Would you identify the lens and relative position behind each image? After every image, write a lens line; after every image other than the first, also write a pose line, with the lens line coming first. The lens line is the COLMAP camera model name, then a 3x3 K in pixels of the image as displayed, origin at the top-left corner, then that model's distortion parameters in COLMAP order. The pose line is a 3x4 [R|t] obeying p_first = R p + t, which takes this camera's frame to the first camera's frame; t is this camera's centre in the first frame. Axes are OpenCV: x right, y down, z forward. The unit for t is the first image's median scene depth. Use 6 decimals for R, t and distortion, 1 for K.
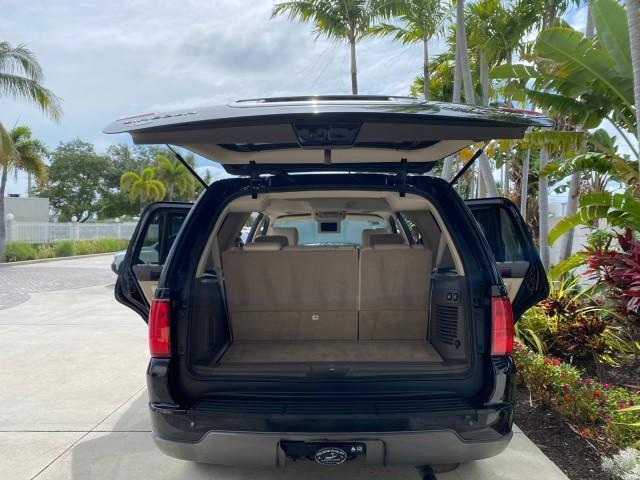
lens RADIAL K [[499.1, 0, 316.4], [0, 499.1, 238.3], [0, 0, 1]] dist [0.030242, -0.034261]
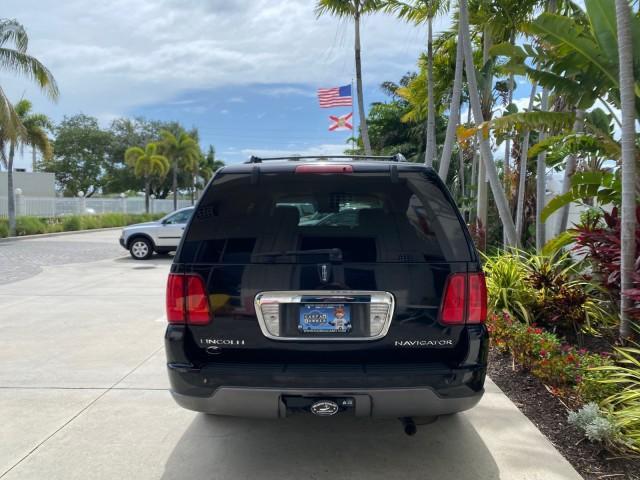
lens RADIAL K [[499.1, 0, 317.5], [0, 499.1, 237.7], [0, 0, 1]] dist [0.030242, -0.034261]
pose [[0.999974, 0.002838, -0.006605, 0.001740], [-0.002512, 0.998808, 0.048749, -0.001387], [0.006735, -0.048731, 0.998789, -0.012932]]
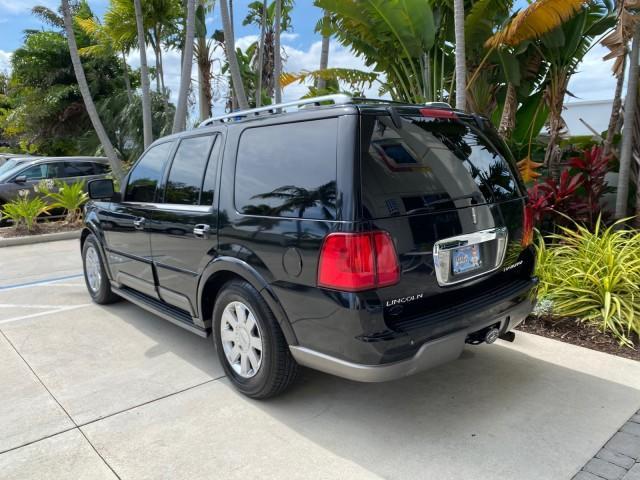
lens RADIAL K [[499.1, 0, 319.2], [0, 499.1, 237.7], [0, 0, 1]] dist [0.030242, -0.034261]
pose [[0.740101, -0.112848, 0.662960, -0.105552], [0.016623, 0.988589, 0.149719, -0.000929], [-0.672290, -0.099787, 0.733532, 0.037685]]
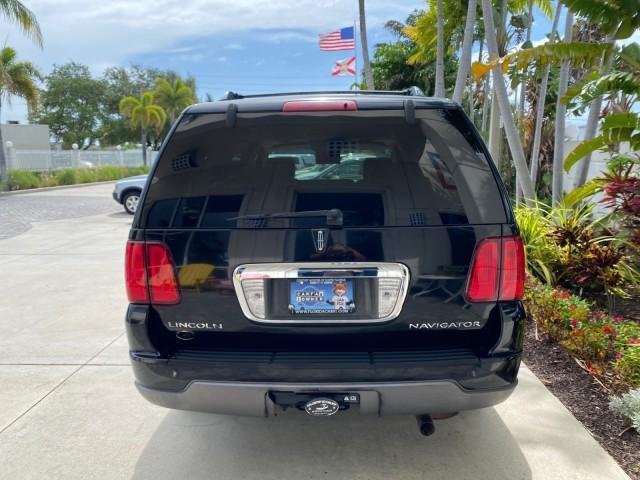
lens RADIAL K [[499.1, 0, 314.7], [0, 499.1, 241.3], [0, 0, 1]] dist [0.030242, -0.034261]
pose [[0.999827, -0.005338, -0.017815, 0.003154], [0.007989, 0.988313, 0.152229, -0.001255], [0.016795, -0.152345, 0.988185, 0.012006]]
